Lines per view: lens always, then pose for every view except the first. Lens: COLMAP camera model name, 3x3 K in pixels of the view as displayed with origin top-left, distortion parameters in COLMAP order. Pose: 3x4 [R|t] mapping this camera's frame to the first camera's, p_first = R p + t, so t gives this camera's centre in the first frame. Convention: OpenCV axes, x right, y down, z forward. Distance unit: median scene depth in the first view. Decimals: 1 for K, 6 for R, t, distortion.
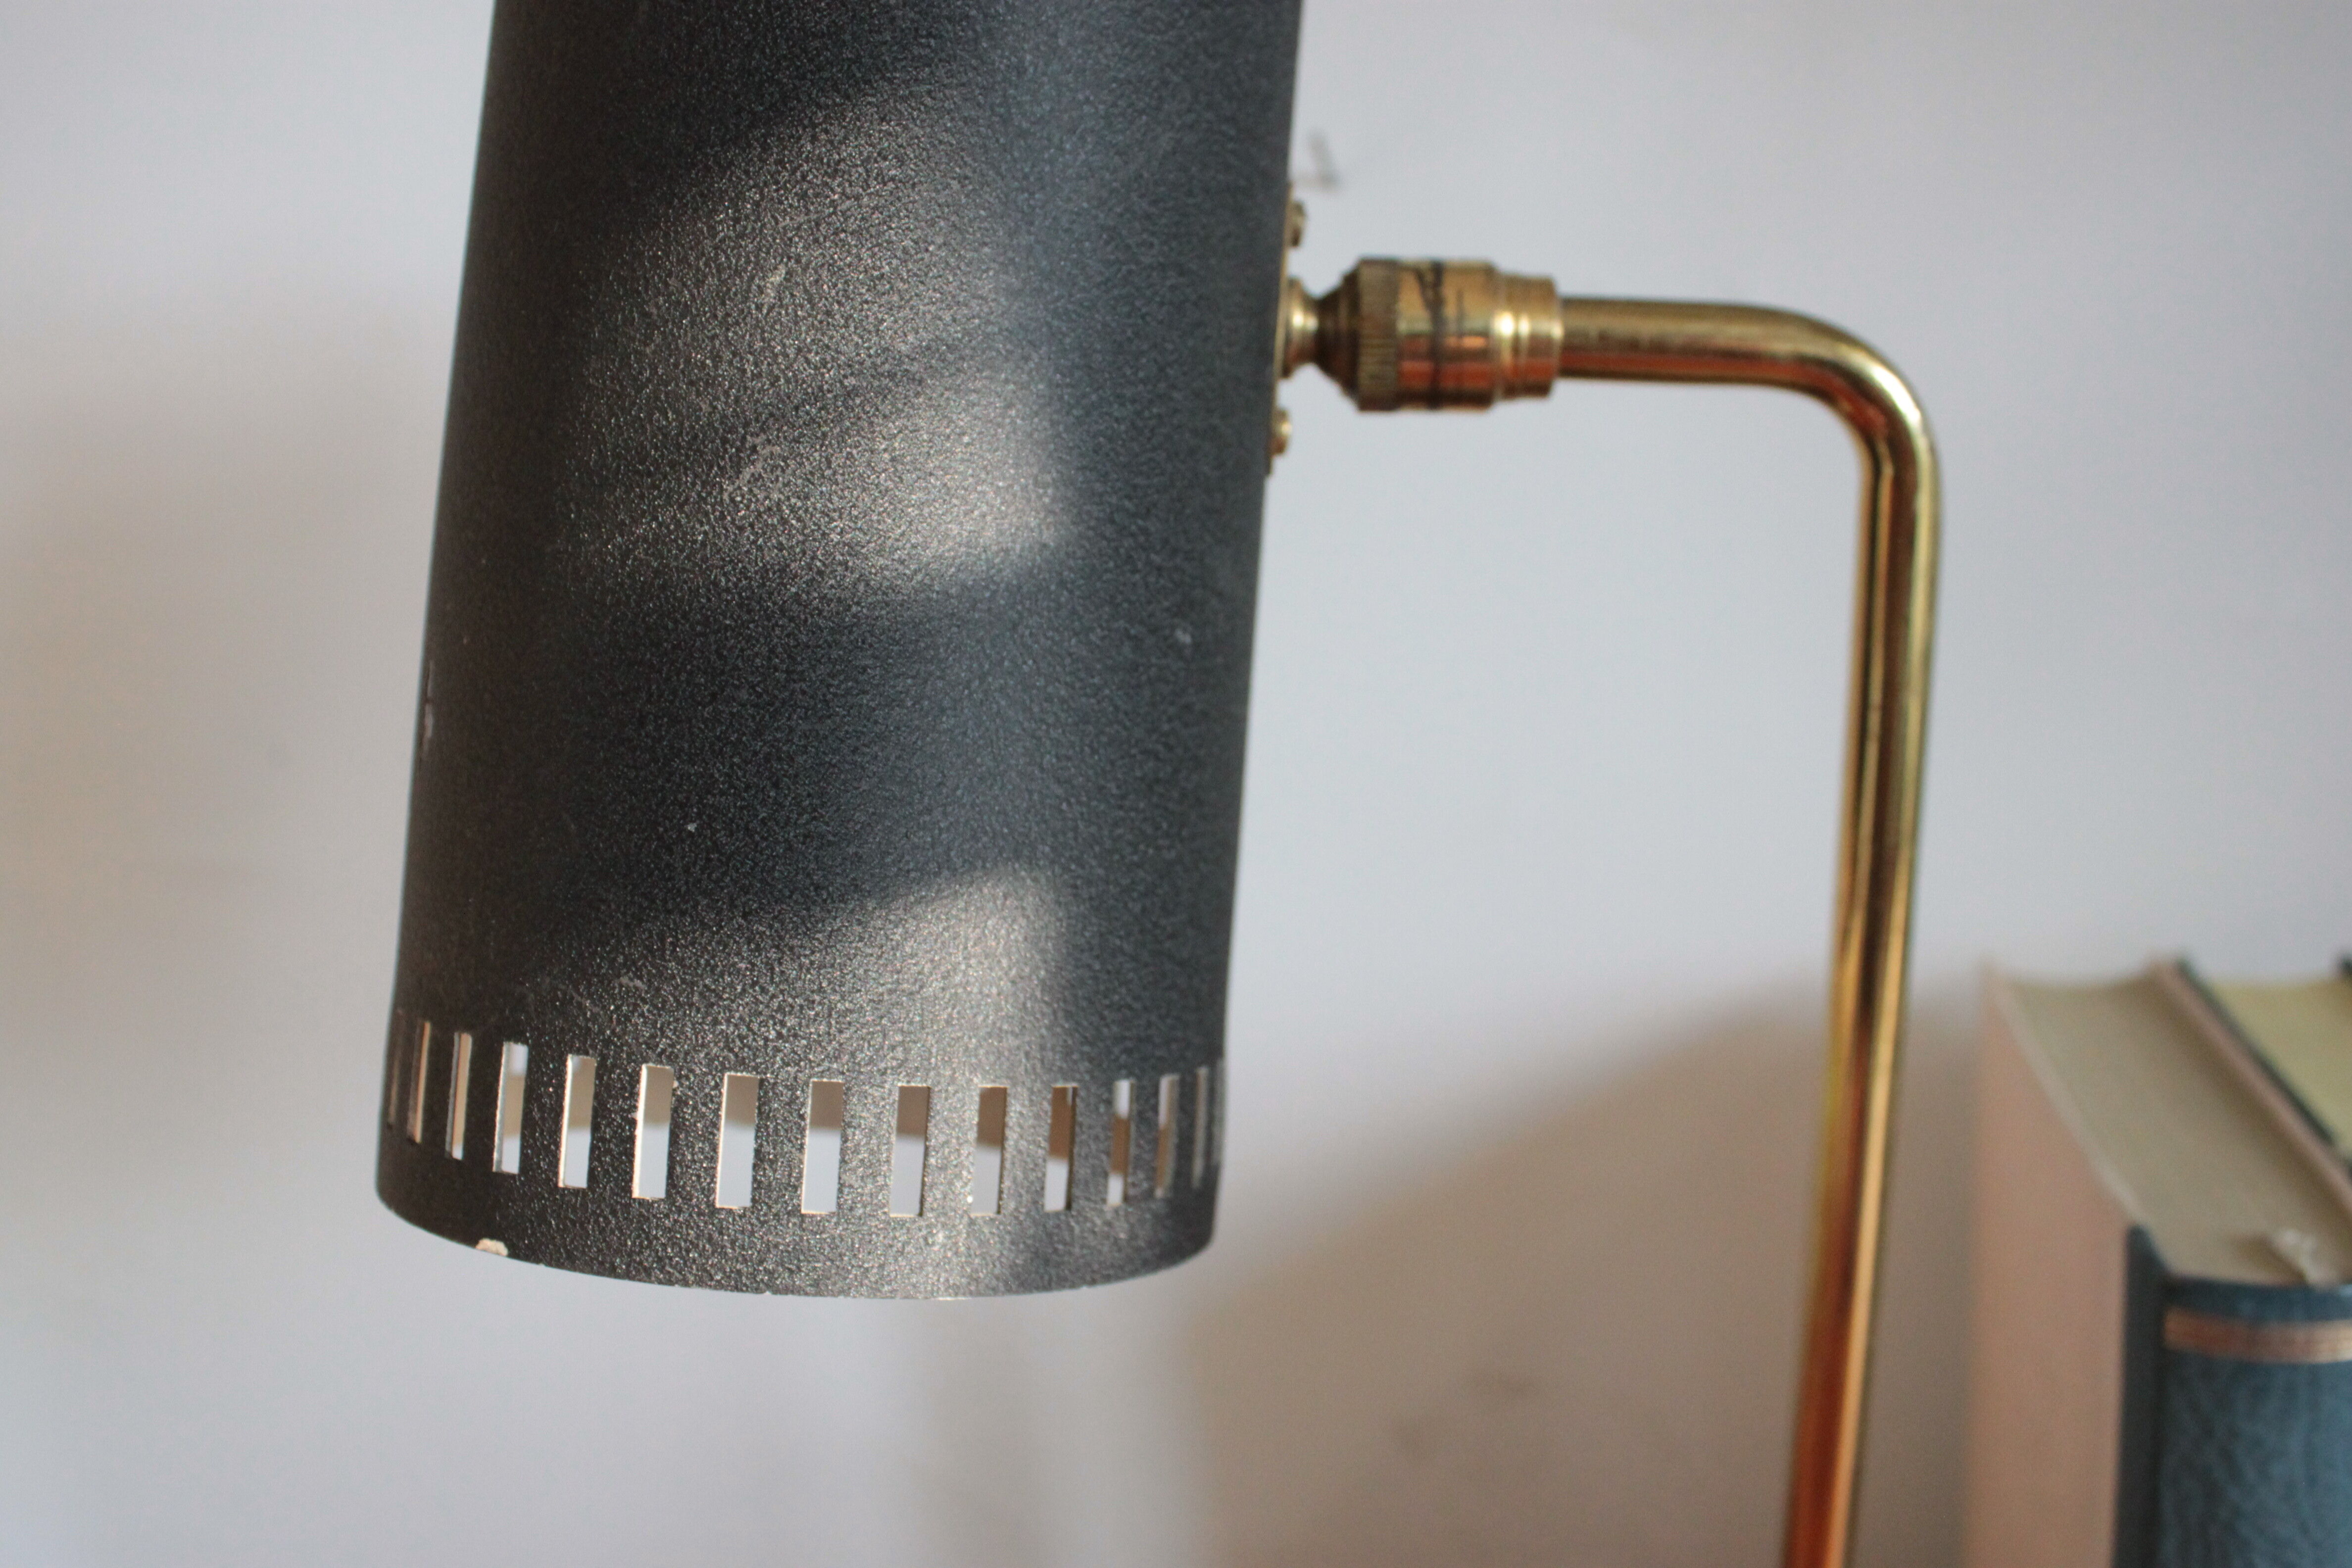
lens RADIAL K [[2155.0, 0, 1174.7], [0, 2155.0, 781.4], [0, 0, 1]] dist [-0.115542, 0.072244]
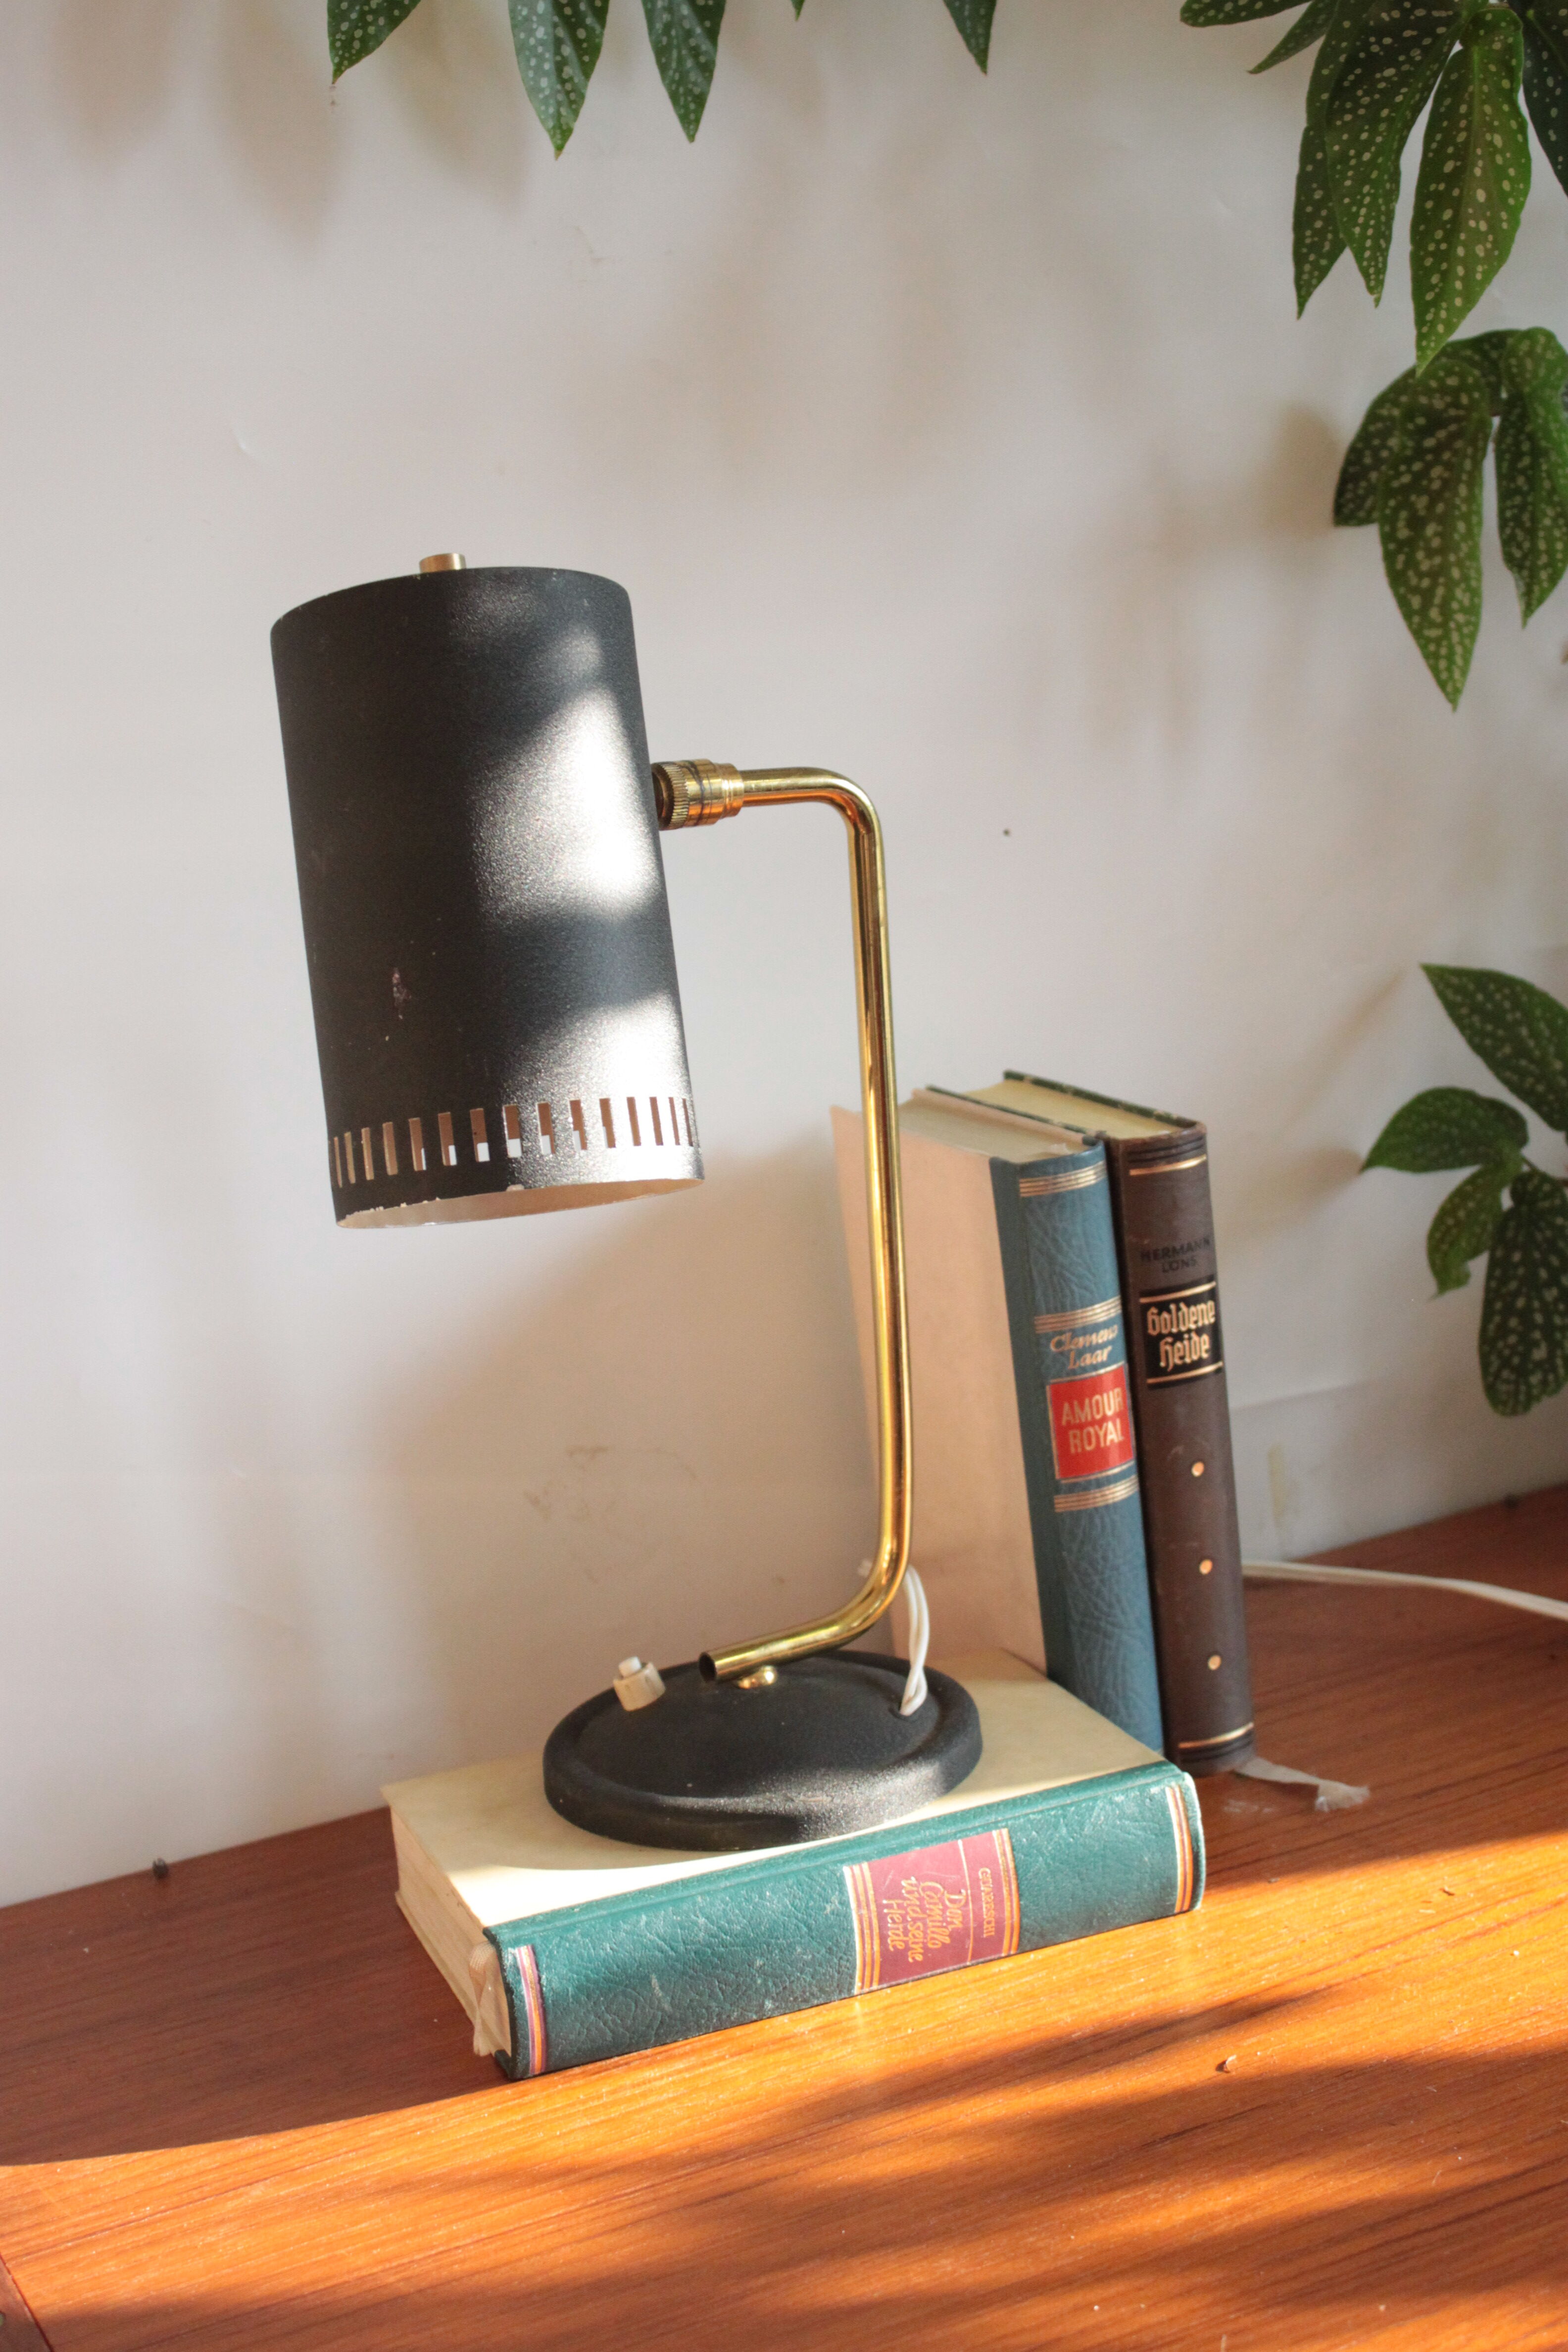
lens RADIAL K [[3417.1, 0, 787.2], [0, 3417.1, 1177.8], [0, 0, 1]] dist [0.009008, 0.000000]
pose [[0.824540, -0.148779, 0.545893, -1.855975], [0.188655, 0.981890, -0.017346, 0.281611], [-0.533427, 0.117288, 0.837675, -2.080675]]
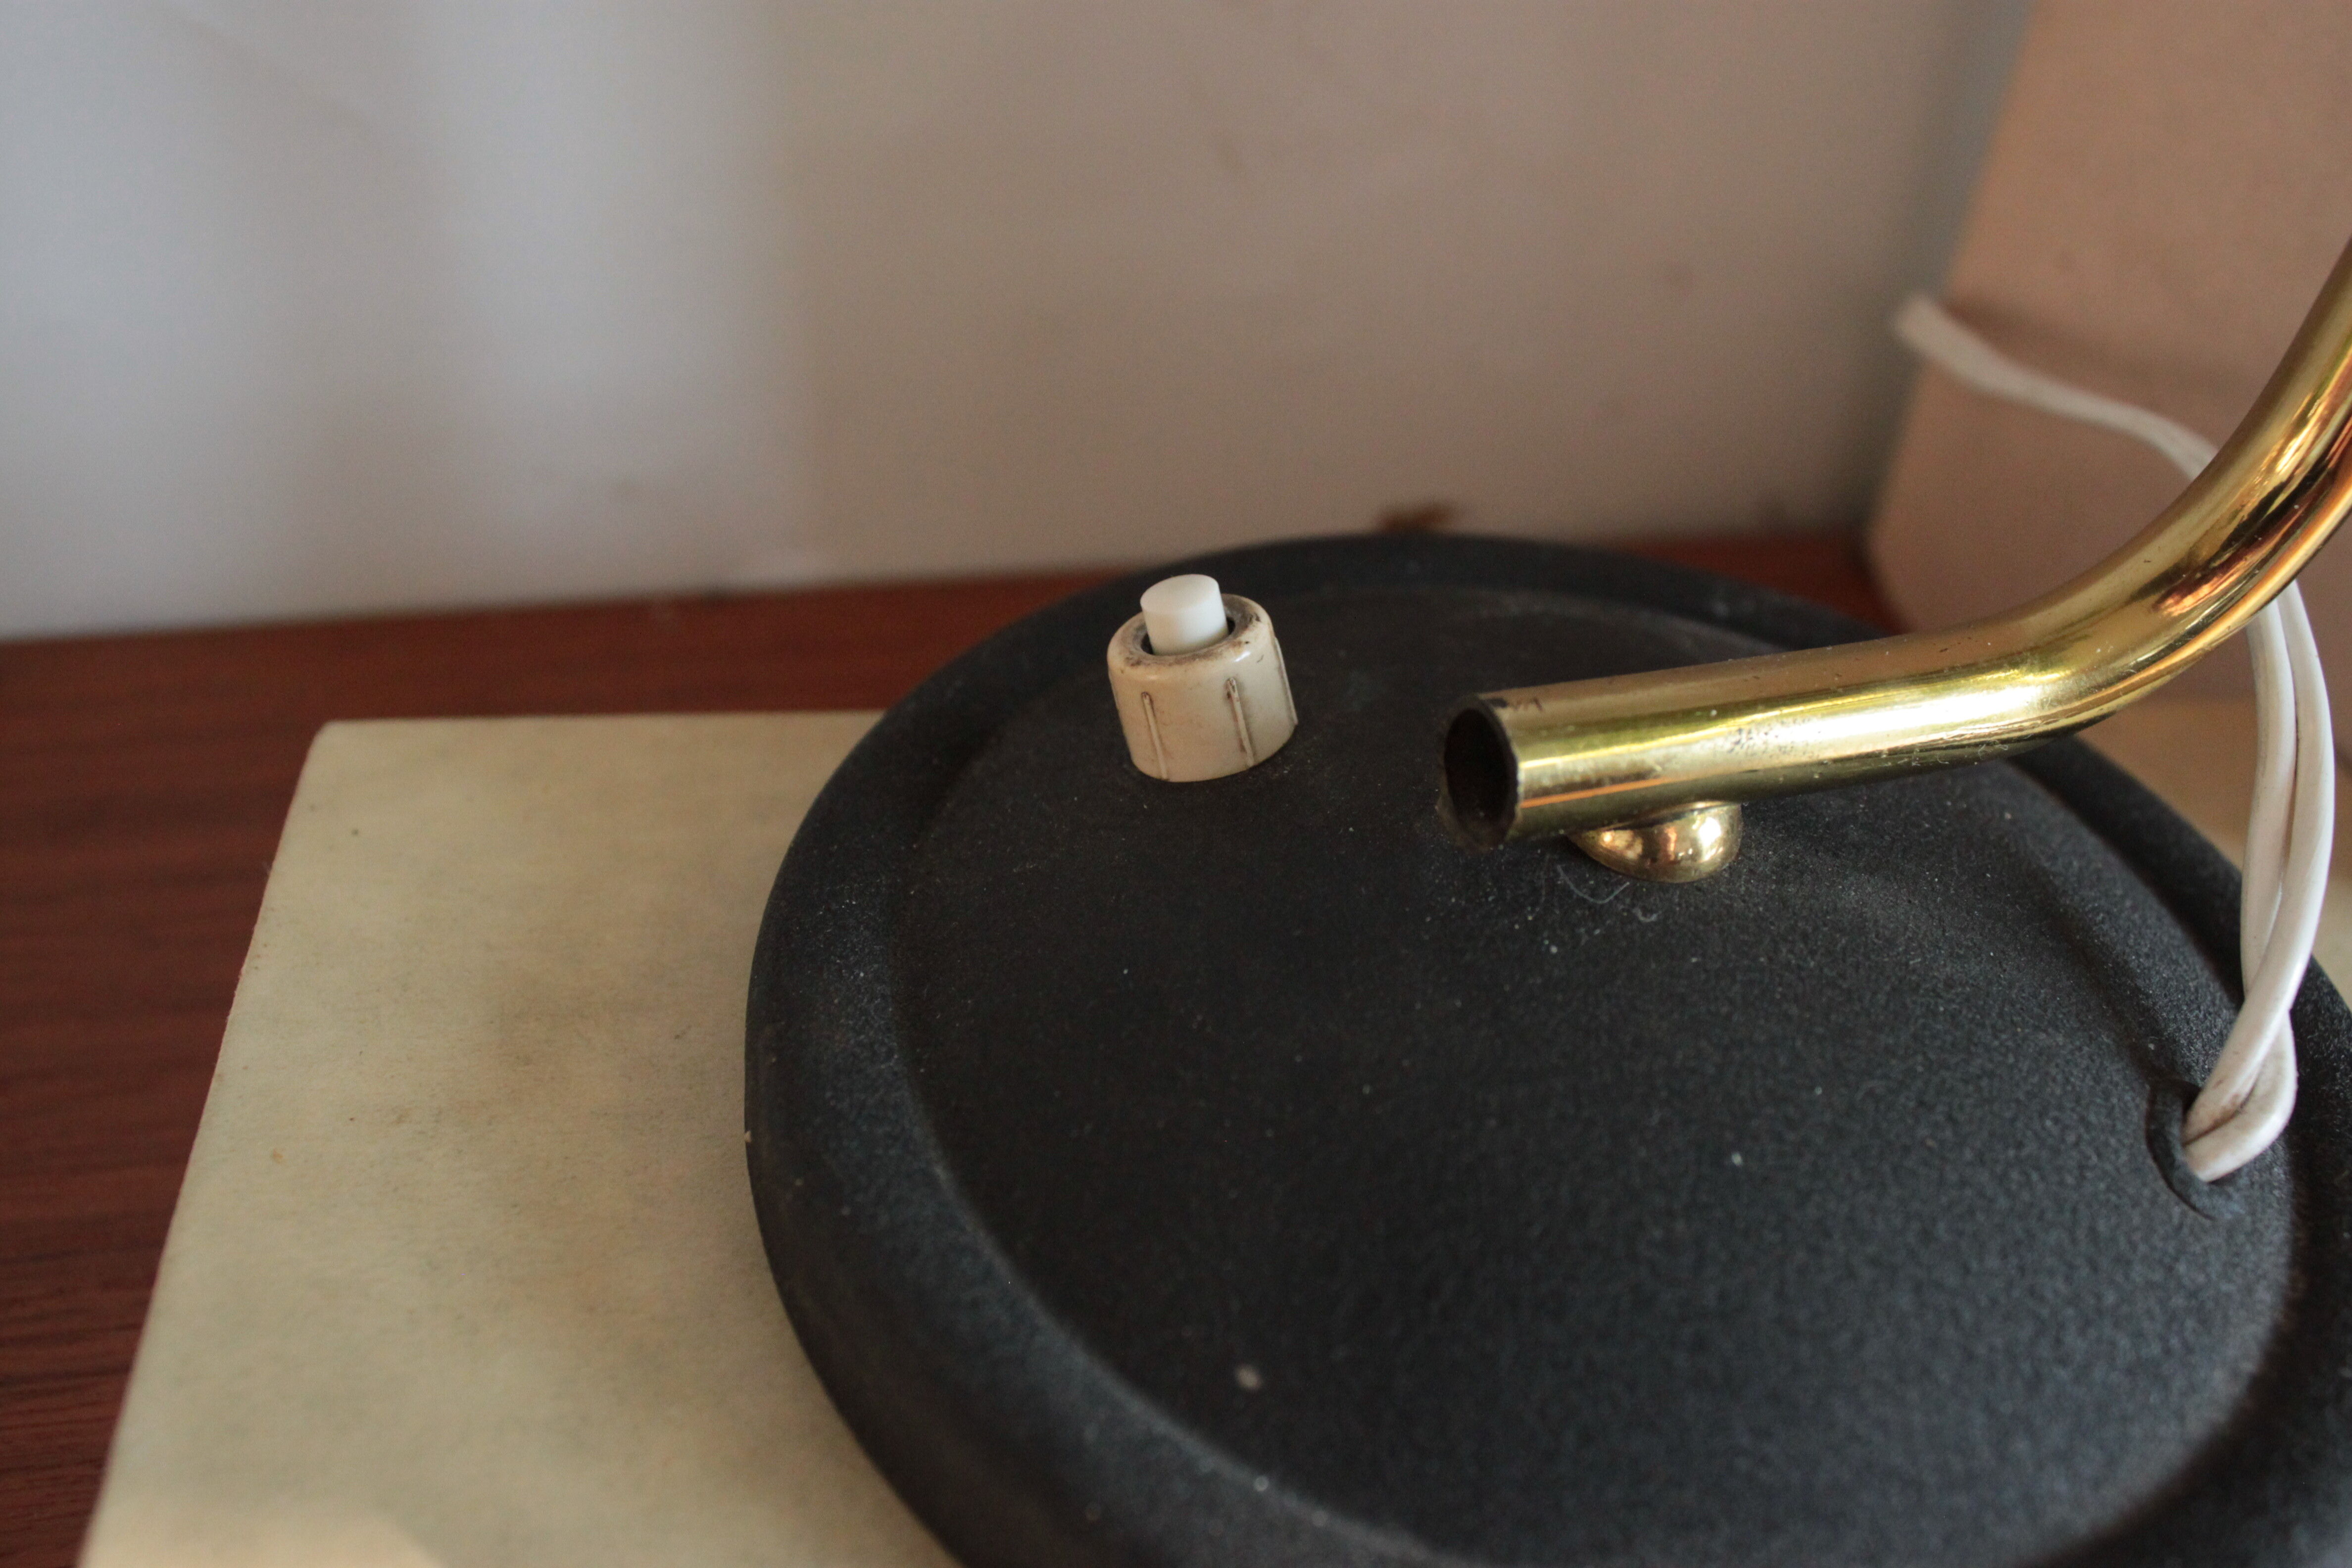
lens RADIAL K [[2155.0, 0, 1174.7], [0, 2155.0, 789.7], [0, 0, 1]] dist [-0.115542, 0.072244]
pose [[0.926988, -0.121633, 0.354823, -0.191802], [-0.038991, 0.909590, 0.413673, 0.512418], [-0.373060, -0.397304, 0.838436, 0.797675]]
